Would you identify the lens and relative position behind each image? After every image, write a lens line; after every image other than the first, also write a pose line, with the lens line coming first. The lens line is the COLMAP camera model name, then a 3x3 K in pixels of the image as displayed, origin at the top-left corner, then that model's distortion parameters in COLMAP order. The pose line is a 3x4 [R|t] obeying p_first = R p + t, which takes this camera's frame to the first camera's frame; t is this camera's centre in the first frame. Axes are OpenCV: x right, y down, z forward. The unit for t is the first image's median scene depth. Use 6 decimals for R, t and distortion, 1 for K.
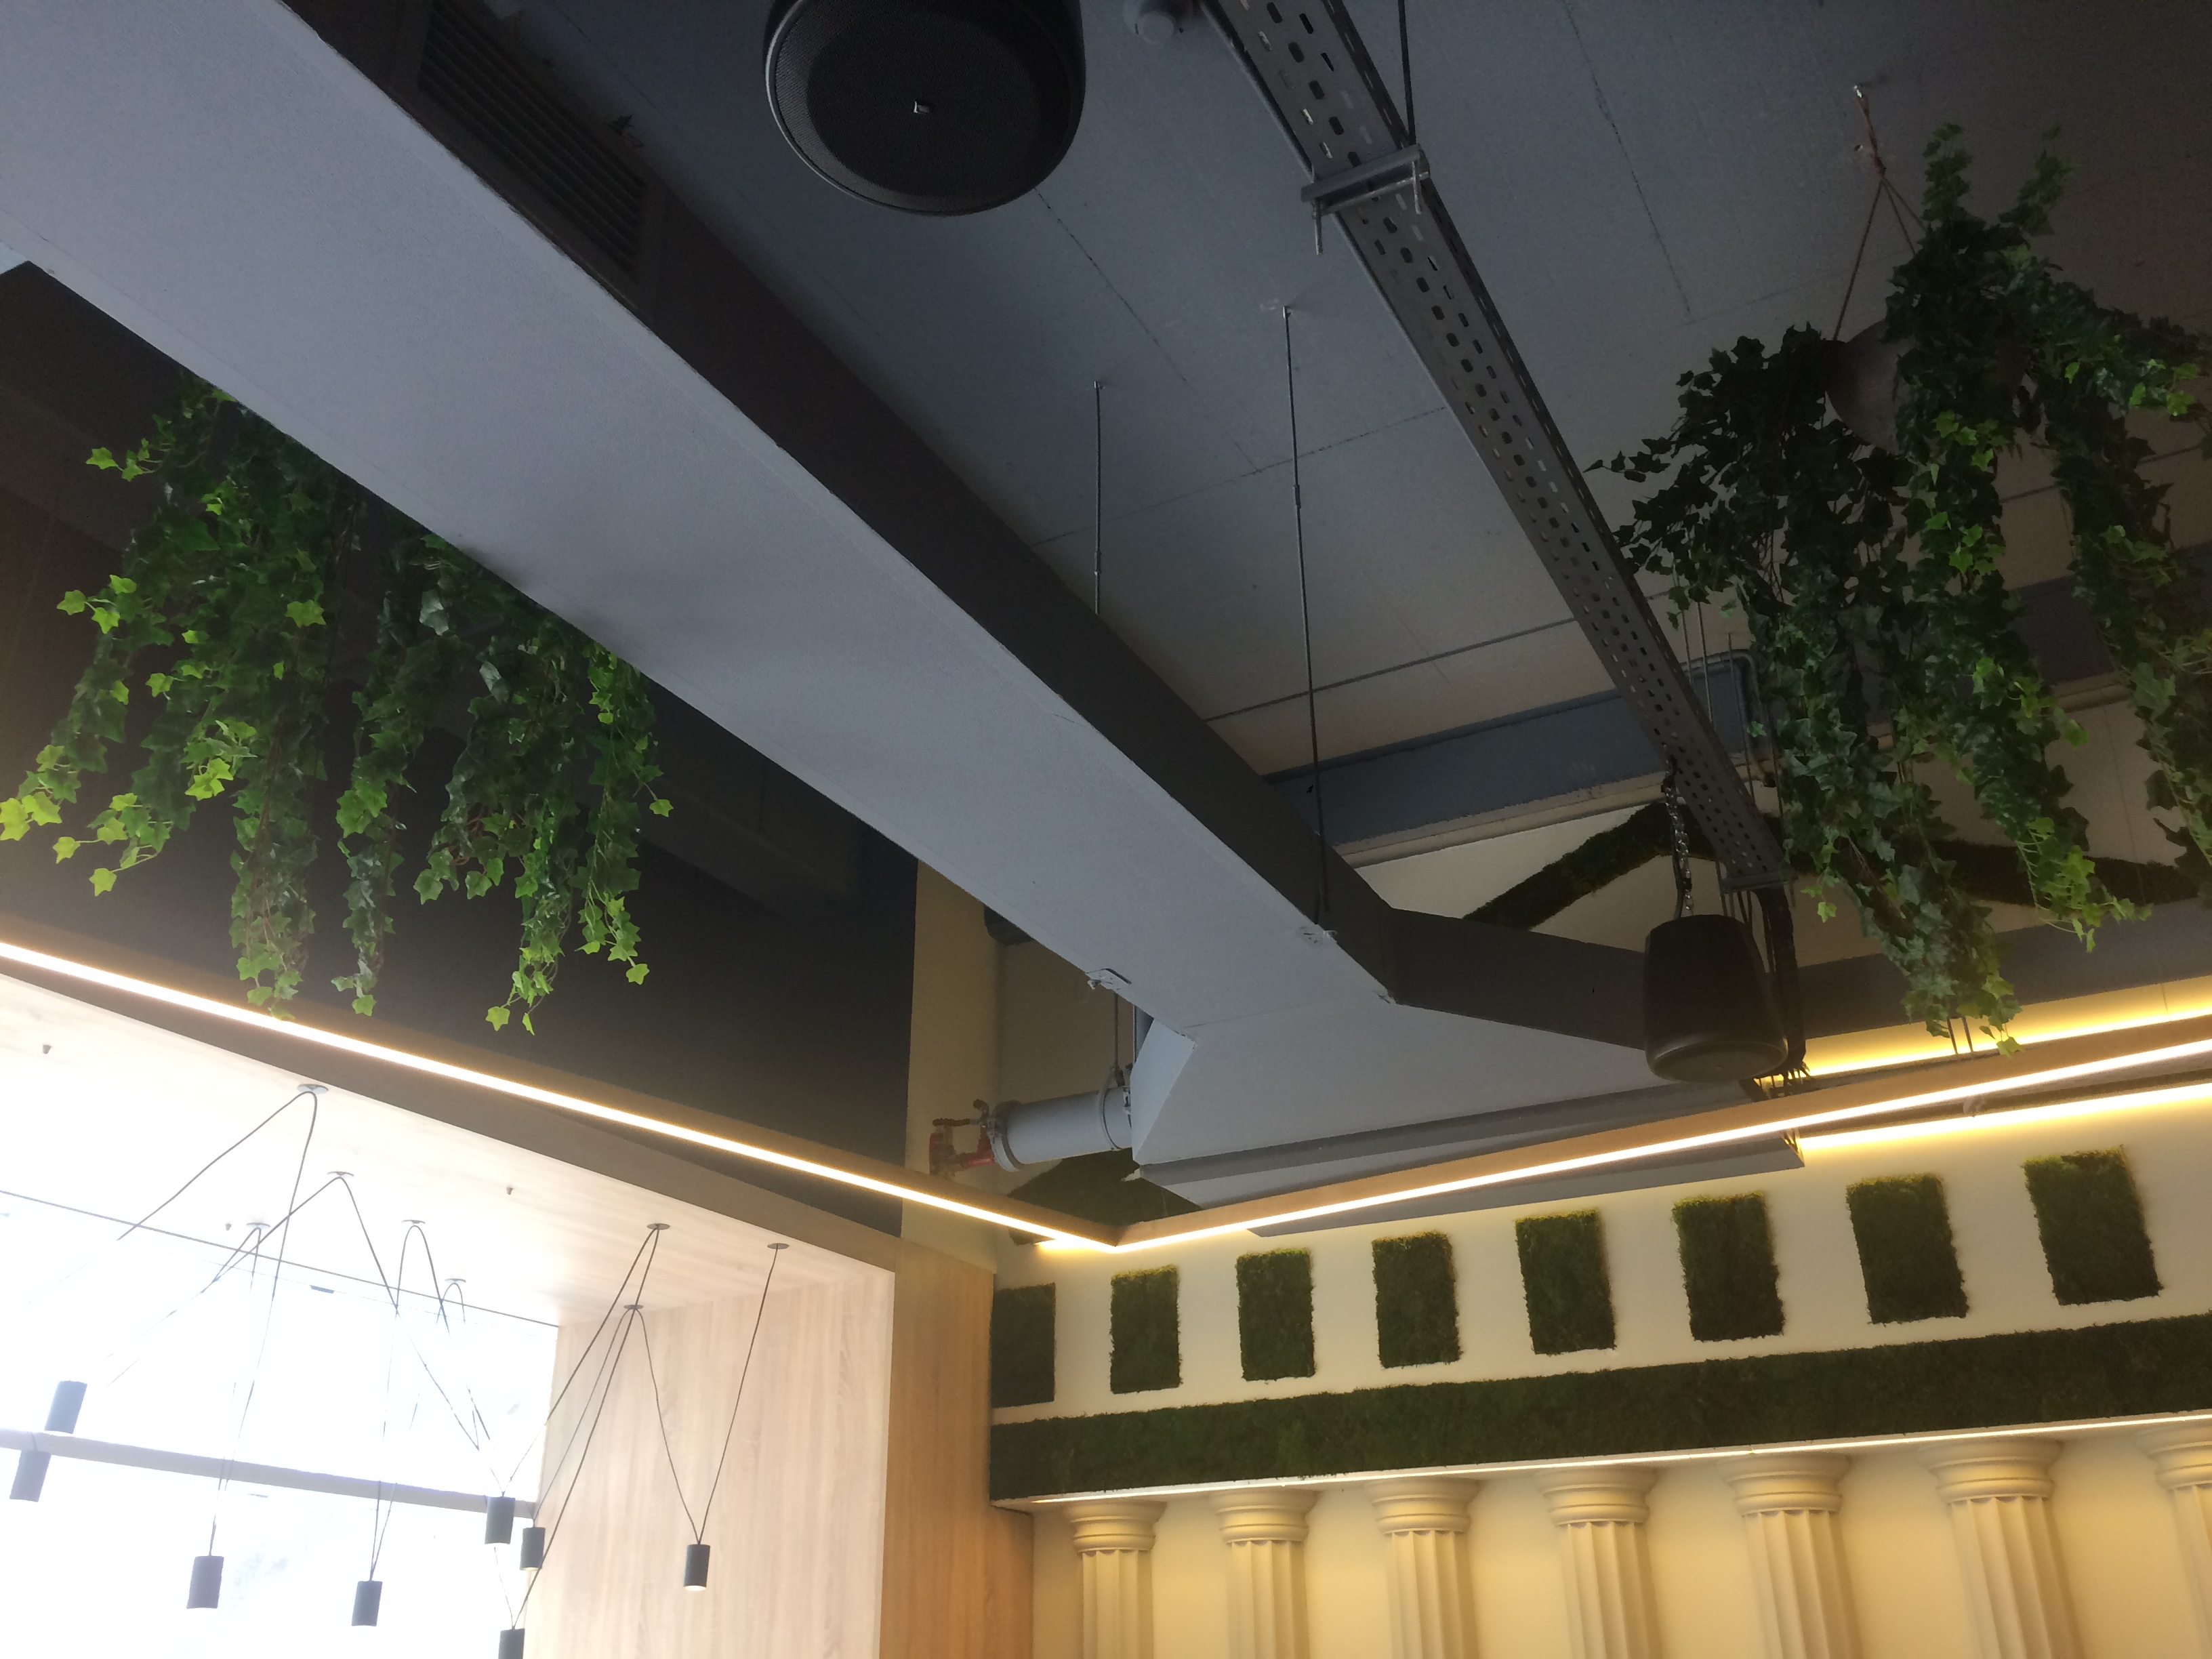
lens RADIAL K [[1869.6, 0, 1101.8], [0, 1869.6, 819.7], [0, 0, 1]] dist [0.130824, -0.201864]
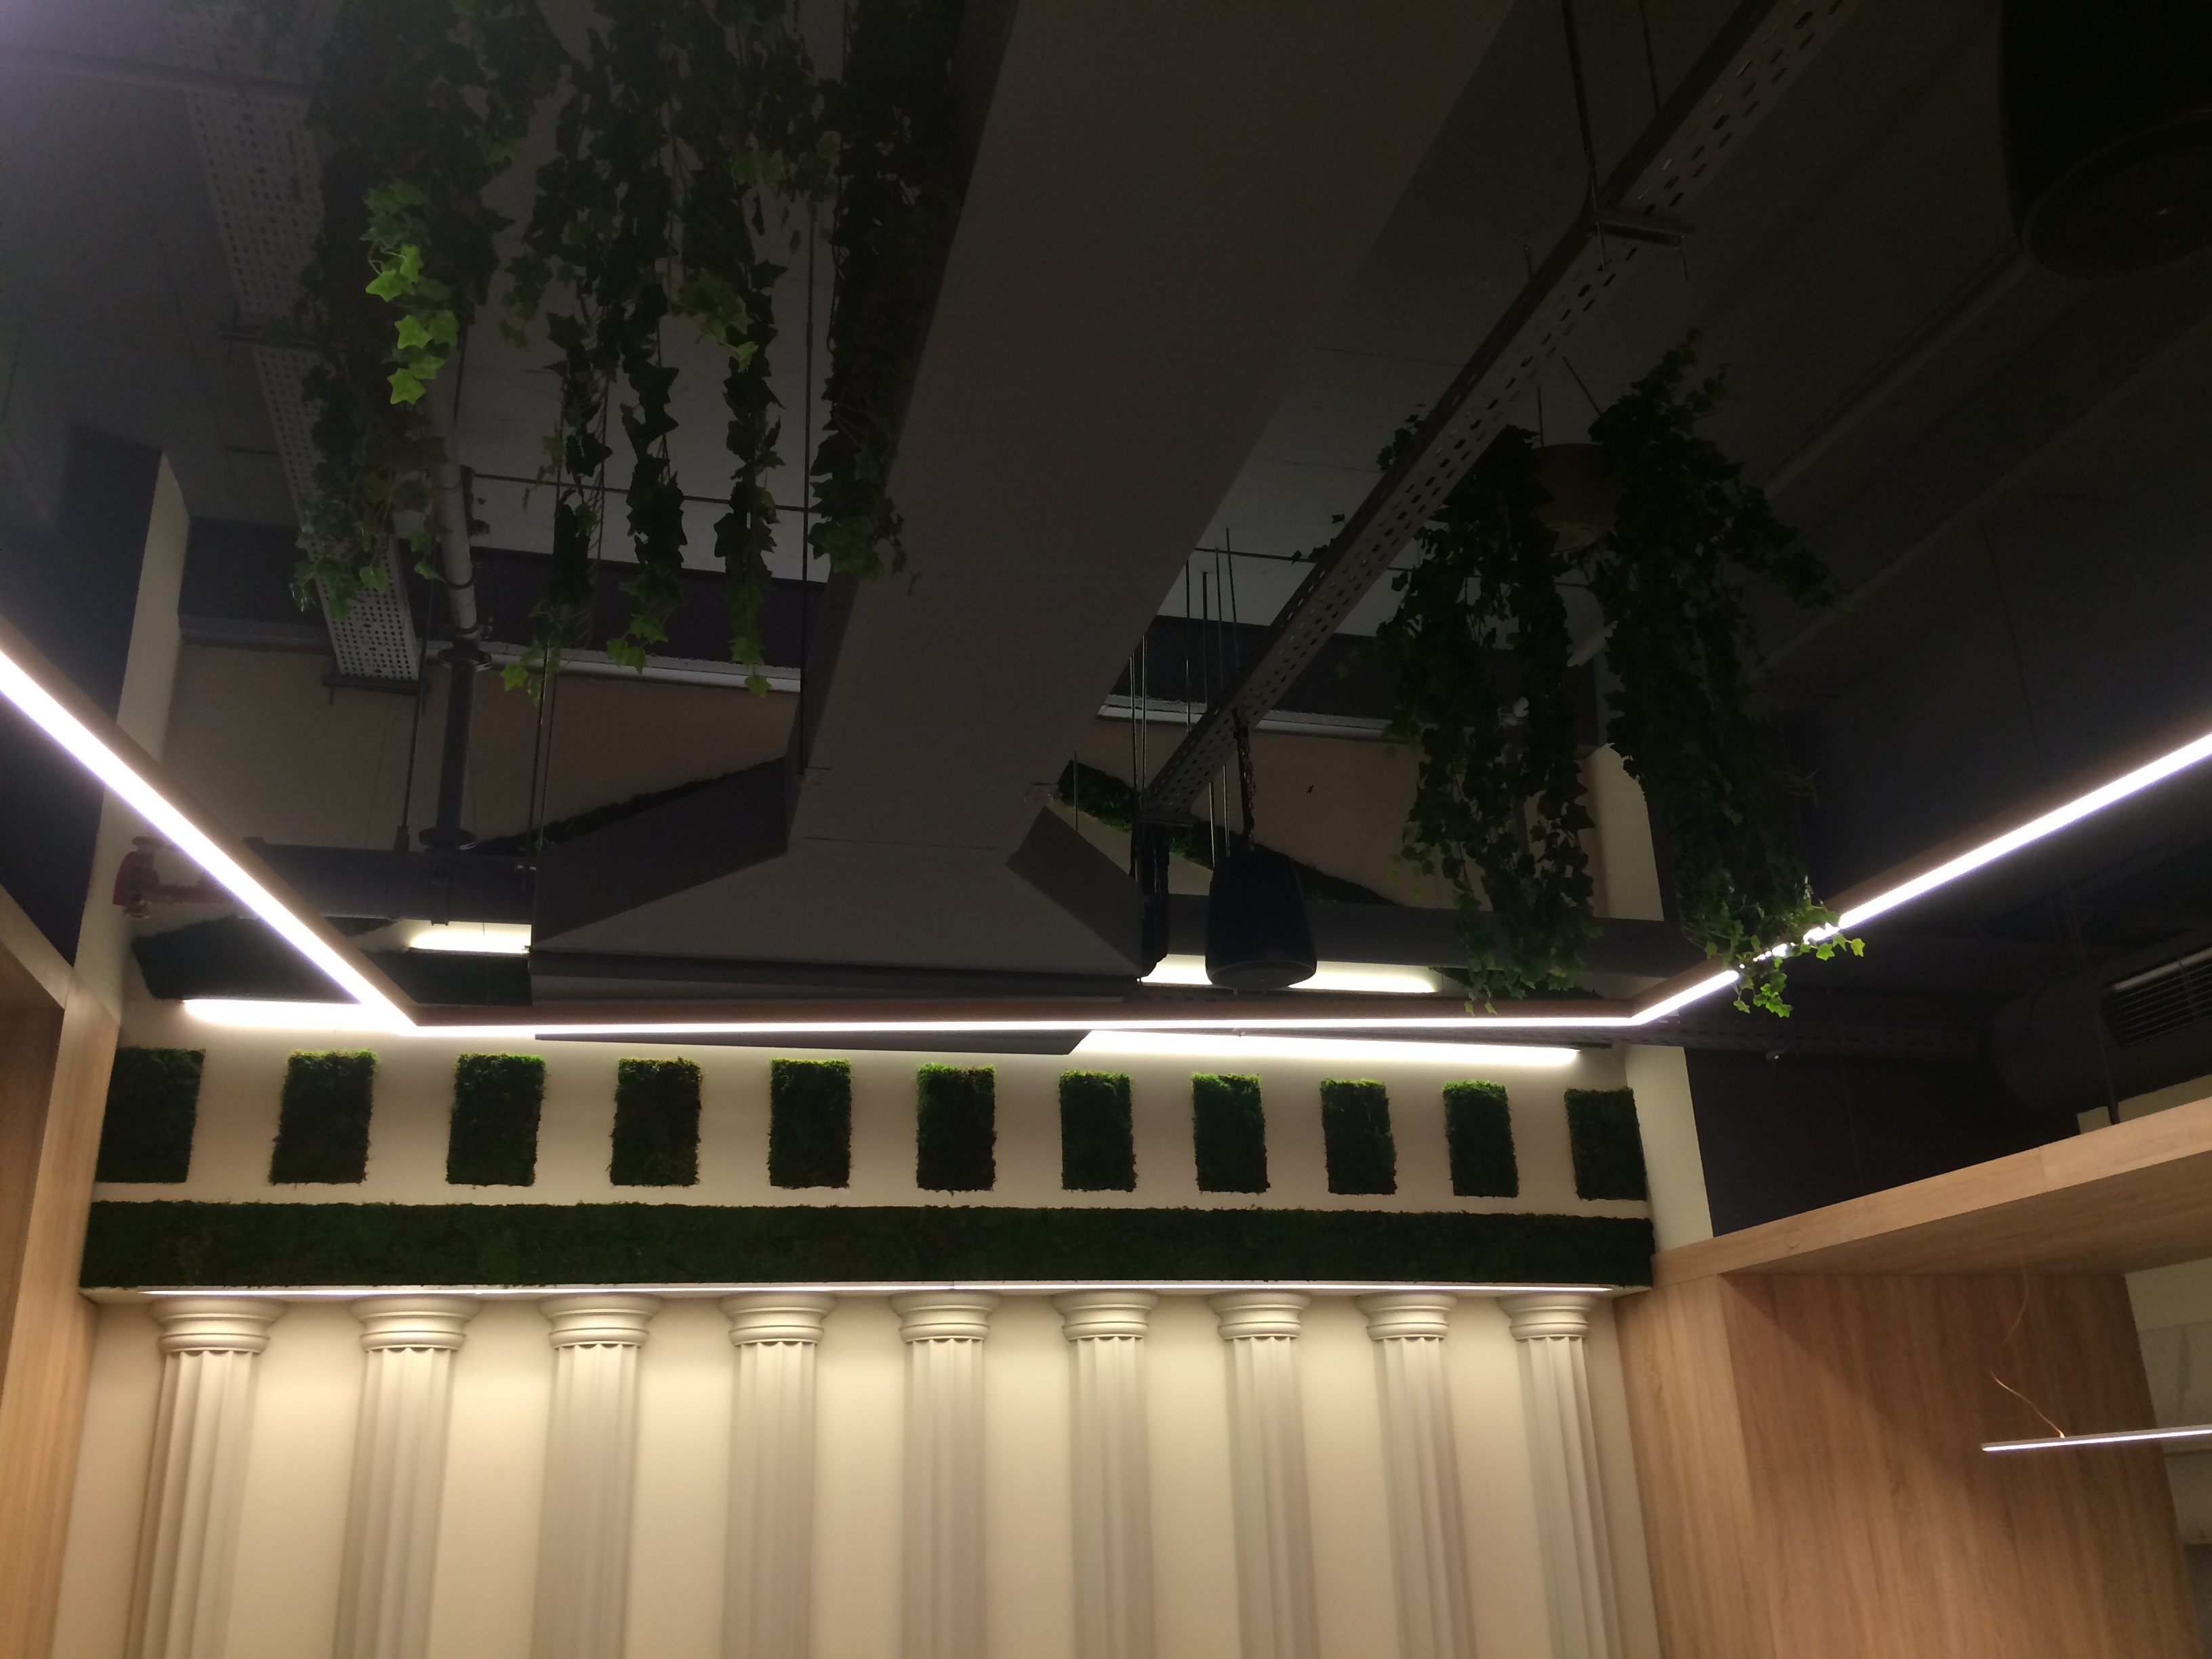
lens RADIAL K [[1877.0, 0, 1102.1], [0, 1877.0, 816.5], [0, 0, 1]] dist [0.128404, -0.195842]
pose [[0.720618, 0.236633, 0.651701, -0.374993], [-0.280435, 0.959114, -0.038165, 0.074203], [-0.634087, -0.155257, 0.757515, 0.120055]]
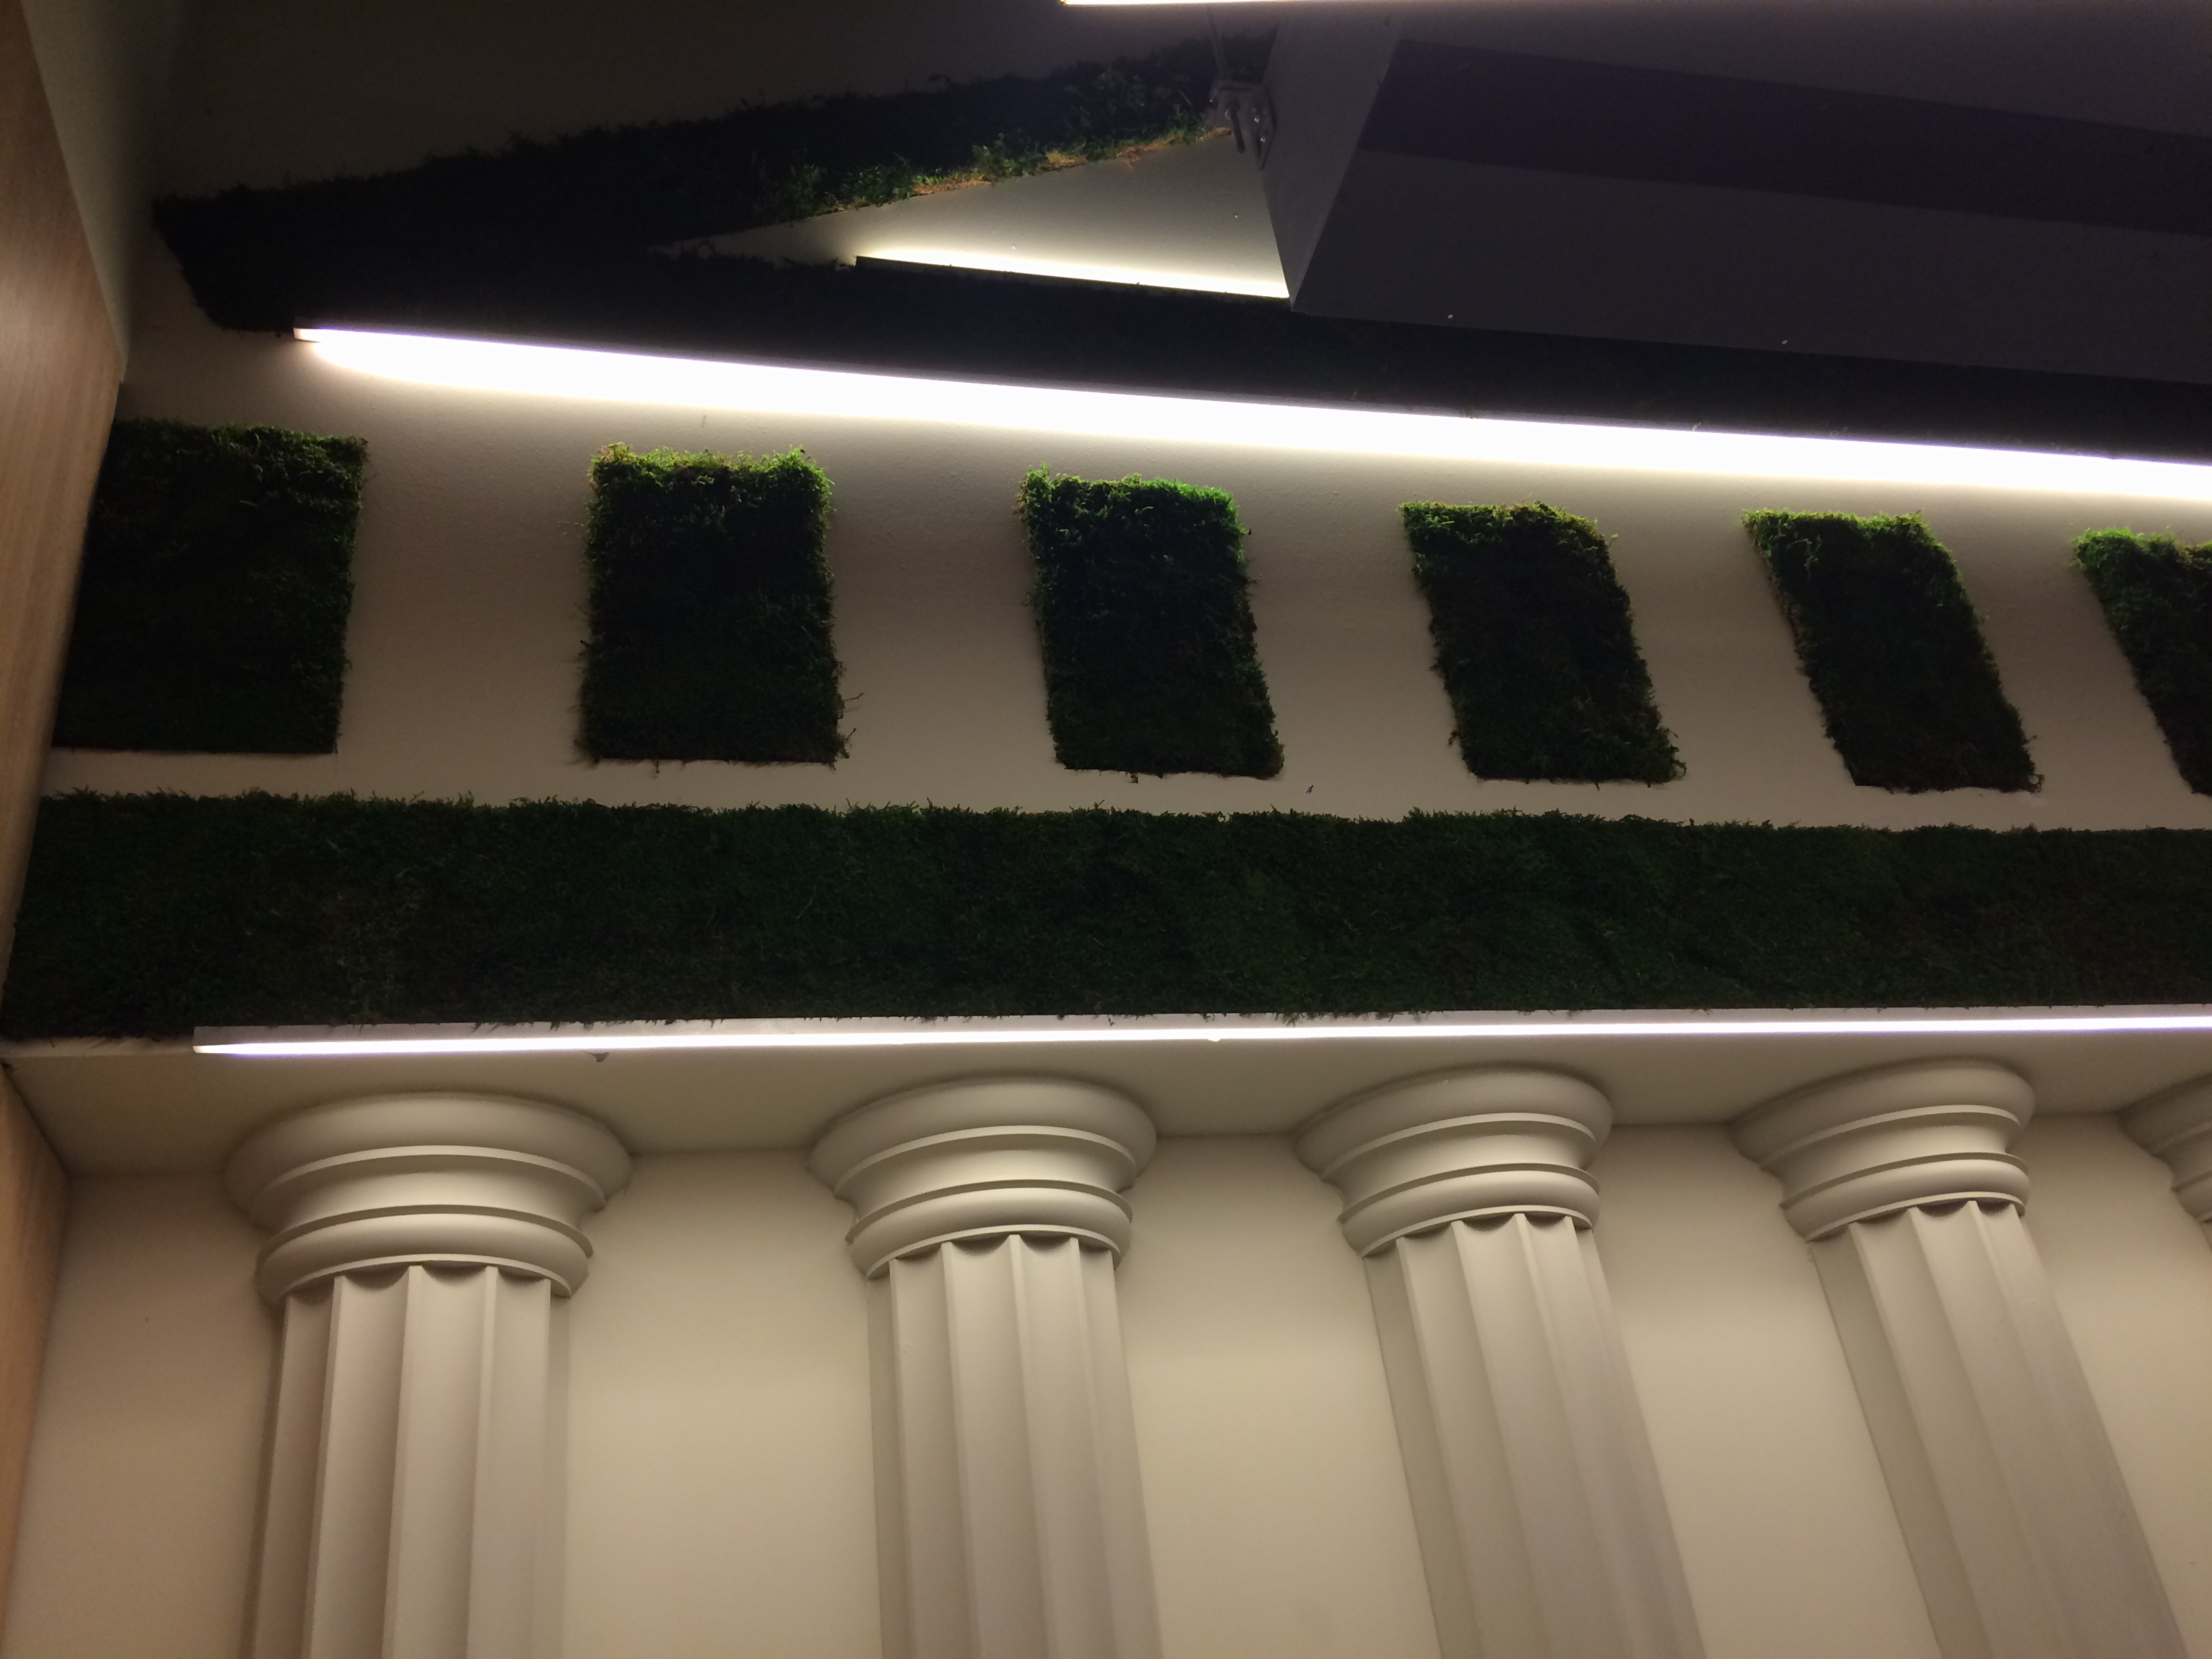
lens RADIAL K [[1848.2, 0, 1087.7], [0, 1848.2, 829.0], [0, 0, 1]] dist [0.120201, -0.171585]
pose [[0.743225, 0.274604, 0.610090, -0.123391], [-0.186063, 0.960749, -0.205771, 0.402678], [-0.642649, 0.039419, 0.765146, 0.812047]]
